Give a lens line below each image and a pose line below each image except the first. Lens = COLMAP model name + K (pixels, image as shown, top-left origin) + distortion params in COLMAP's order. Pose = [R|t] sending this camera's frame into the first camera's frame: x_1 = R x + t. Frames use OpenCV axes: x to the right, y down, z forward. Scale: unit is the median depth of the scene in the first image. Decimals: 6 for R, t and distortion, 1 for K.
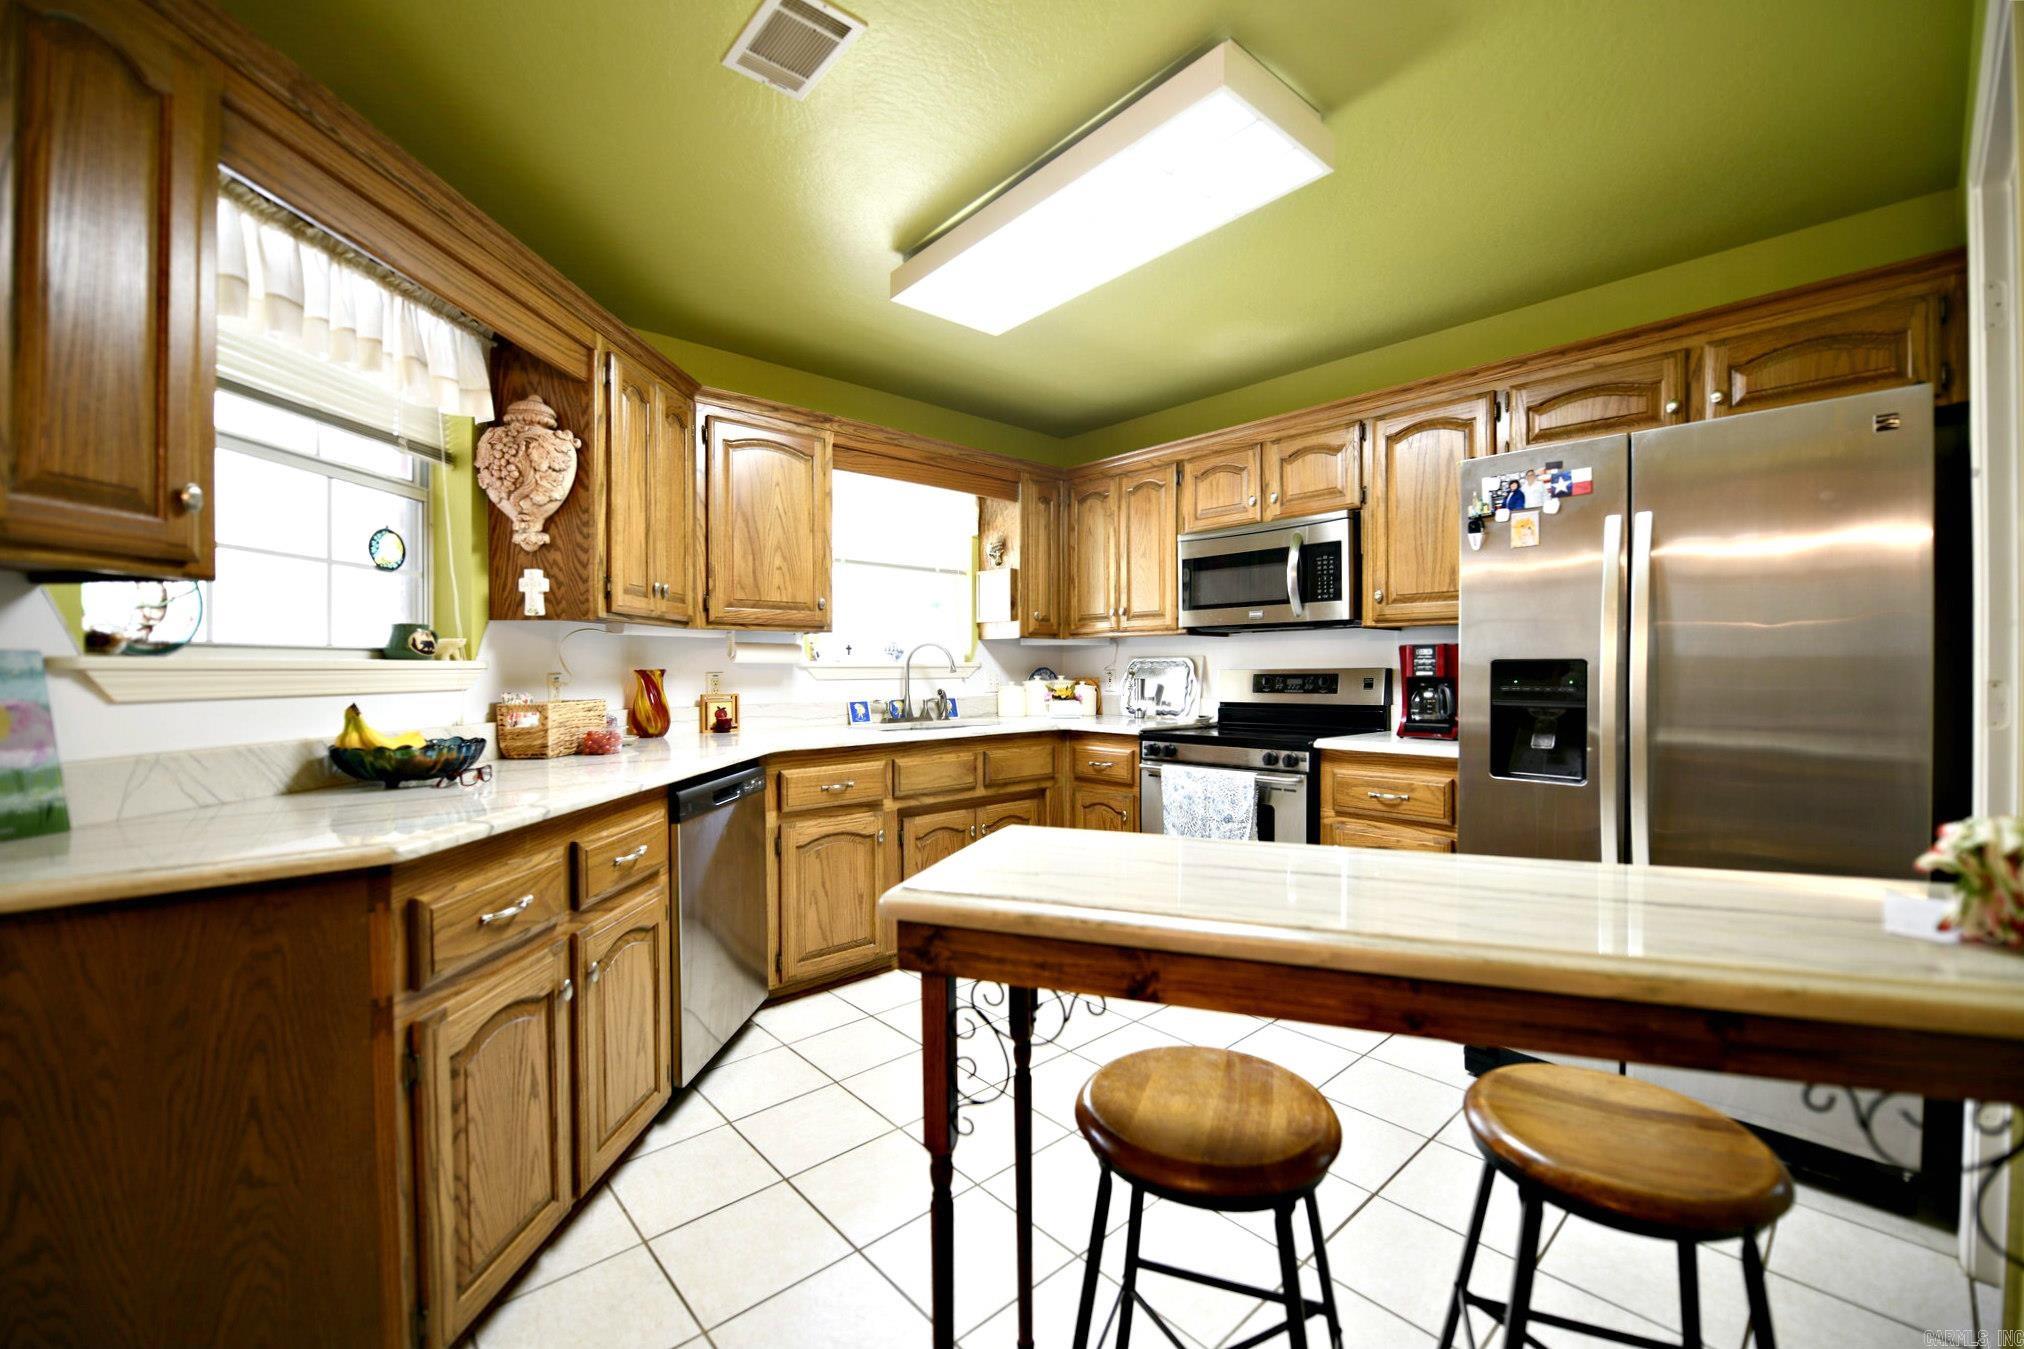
lens RADIAL K [[816.1, 0, 1019.8], [0, 816.1, 674.5], [0, 0, 1]] dist [-0.015116, -0.002519]
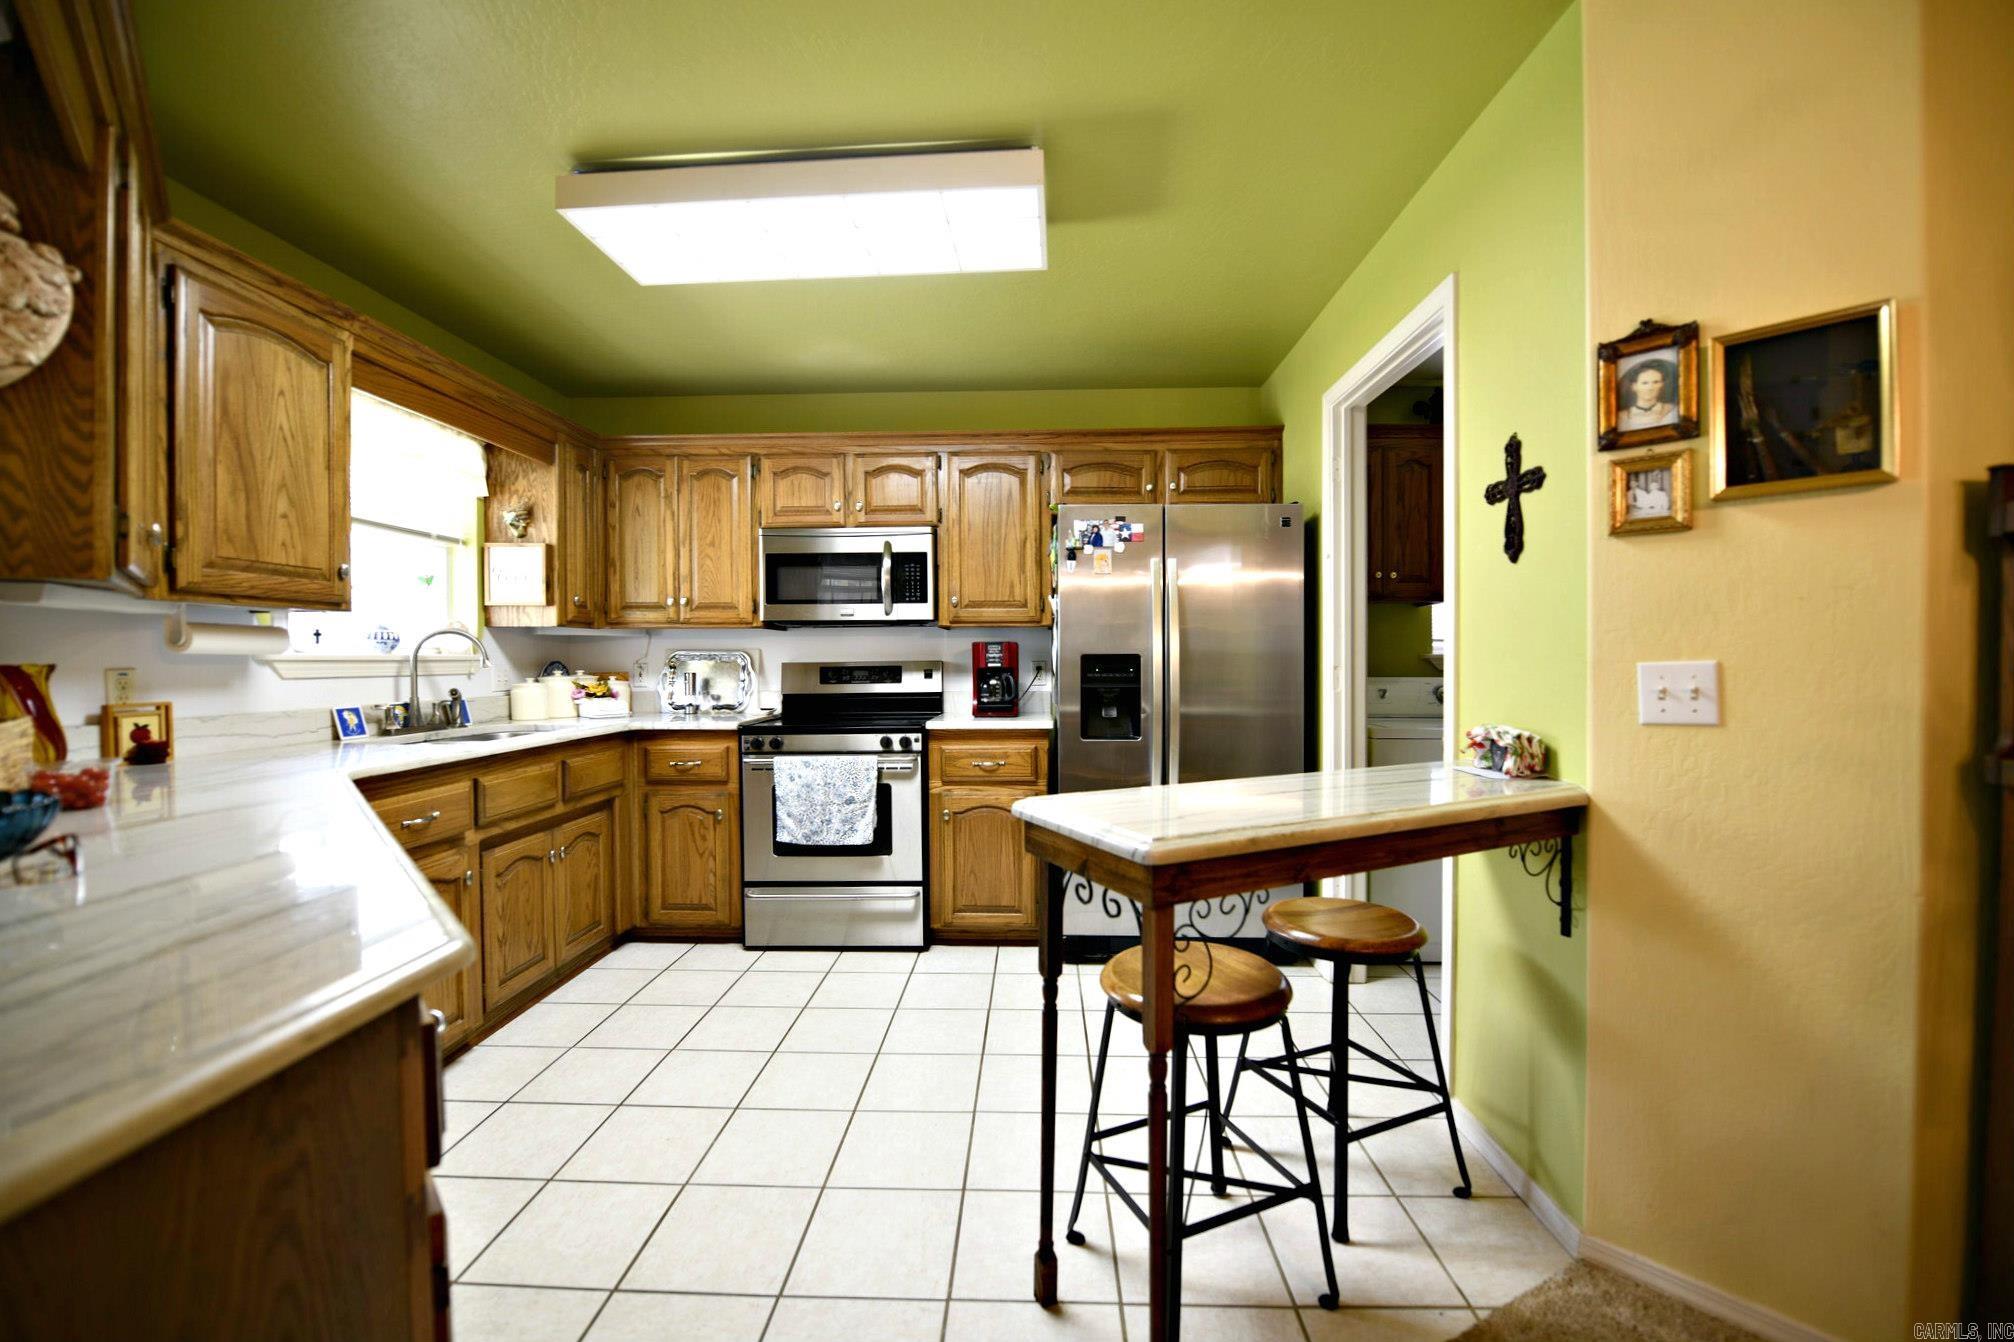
lens RADIAL K [[812.0, 0, 1011.2], [0, 812.0, 671.7], [0, 0, 1]] dist [-0.015116, -0.002519]
pose [[0.700002, -0.010389, 0.714066, -0.360034], [0.007459, 0.999946, 0.007237, 0.000209], [-0.714102, 0.000260, 0.700041, 0.095493]]
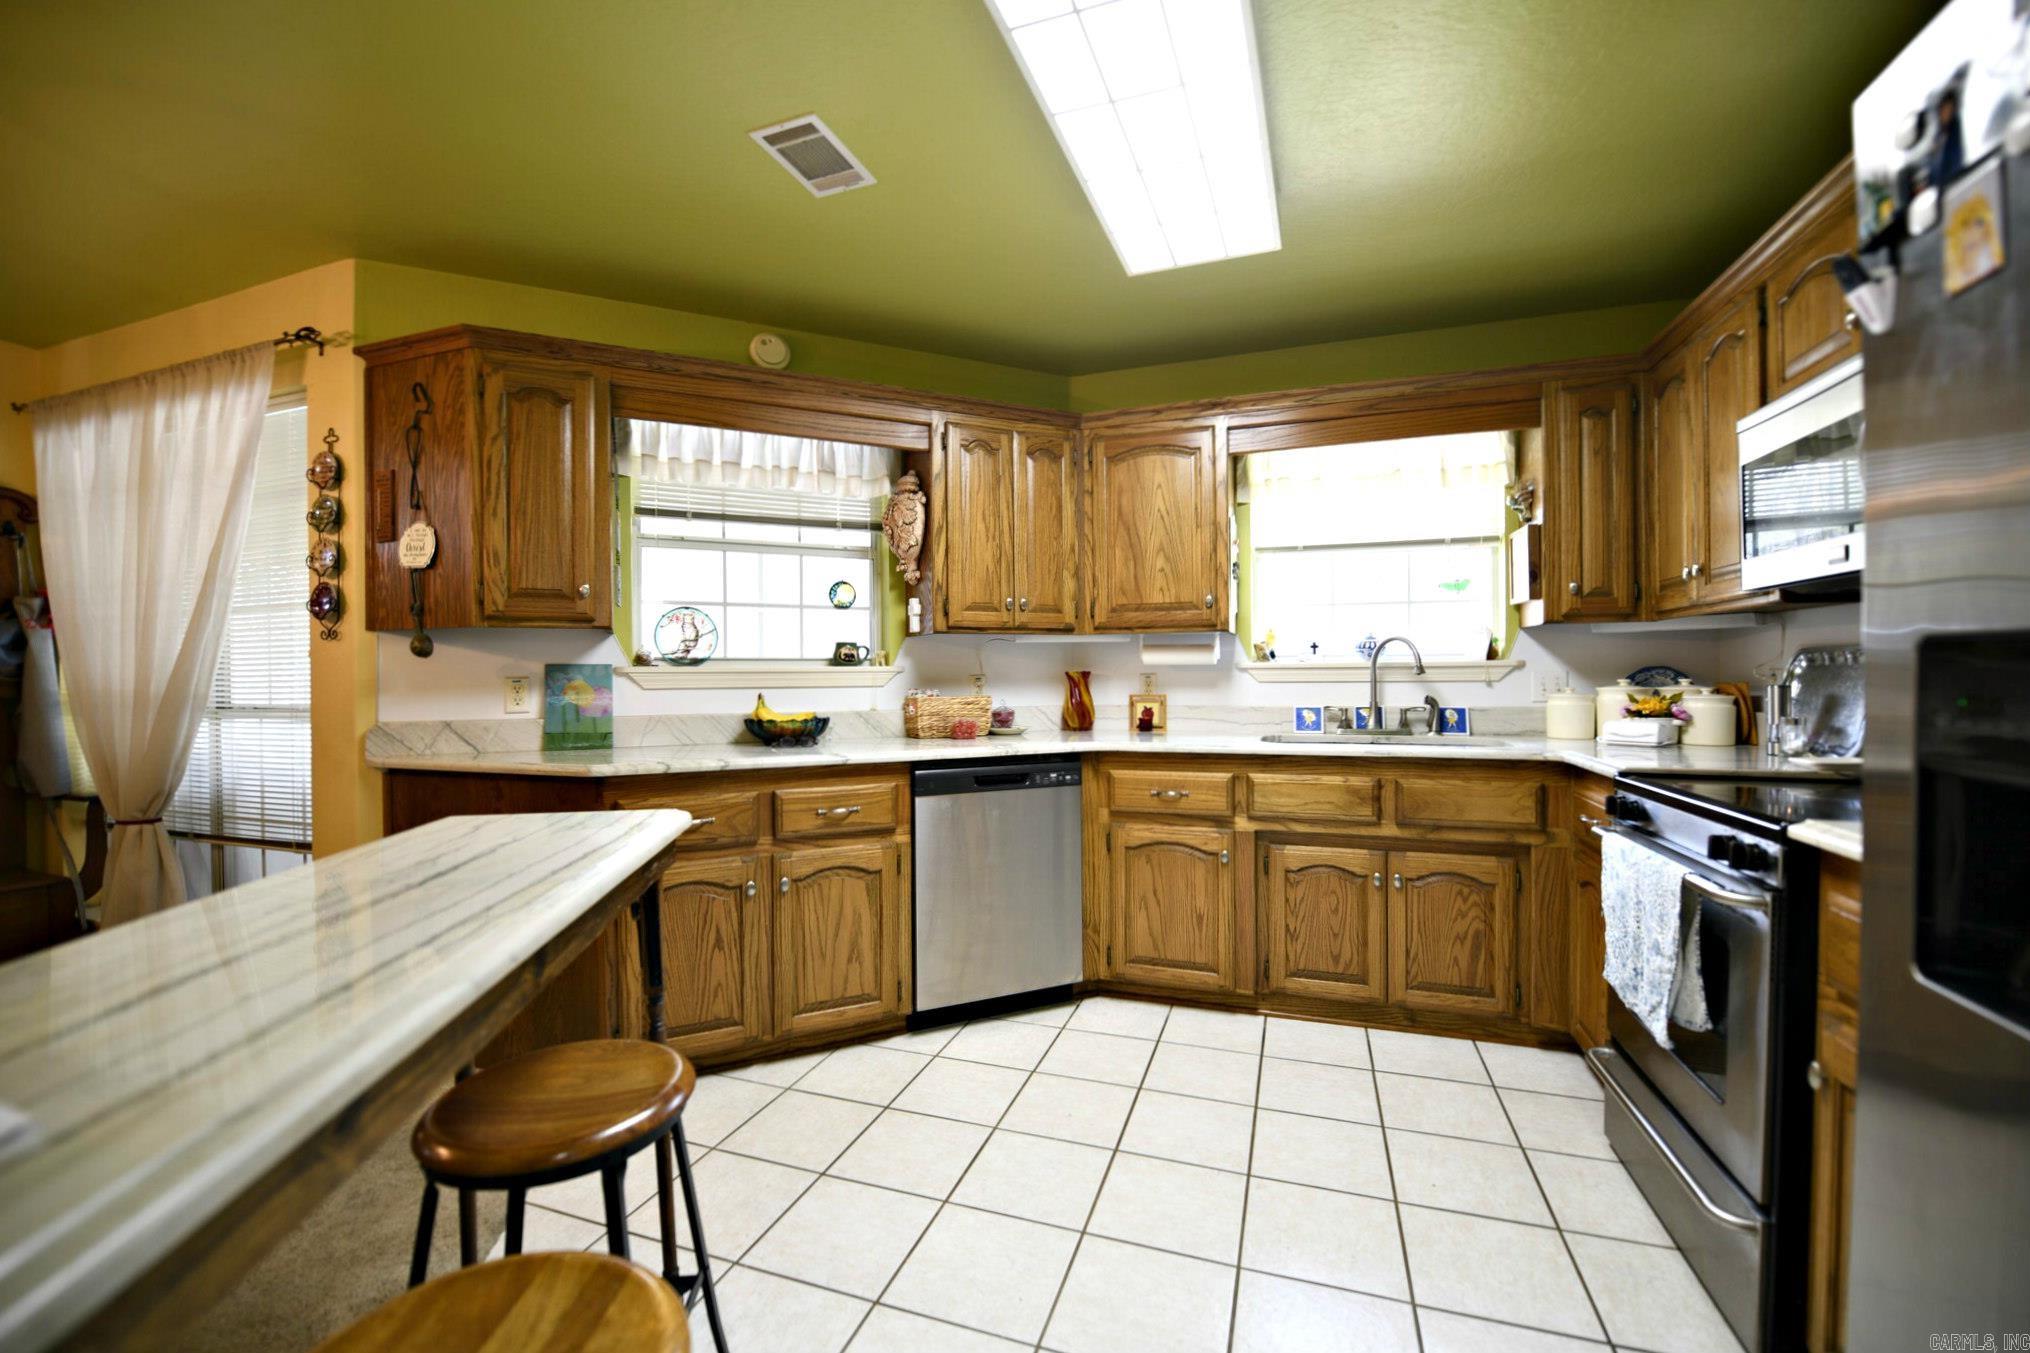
lens RADIAL K [[818.5, 0, 1014.9], [0, 818.5, 675.8], [0, 0, 1]] dist [-0.015116, -0.002519]
pose [[0.477245, 0.002287, -0.878767, 0.516930], [-0.001750, 0.999997, 0.001652, -0.001668], [0.878769, 0.000749, 0.477247, 0.374054]]
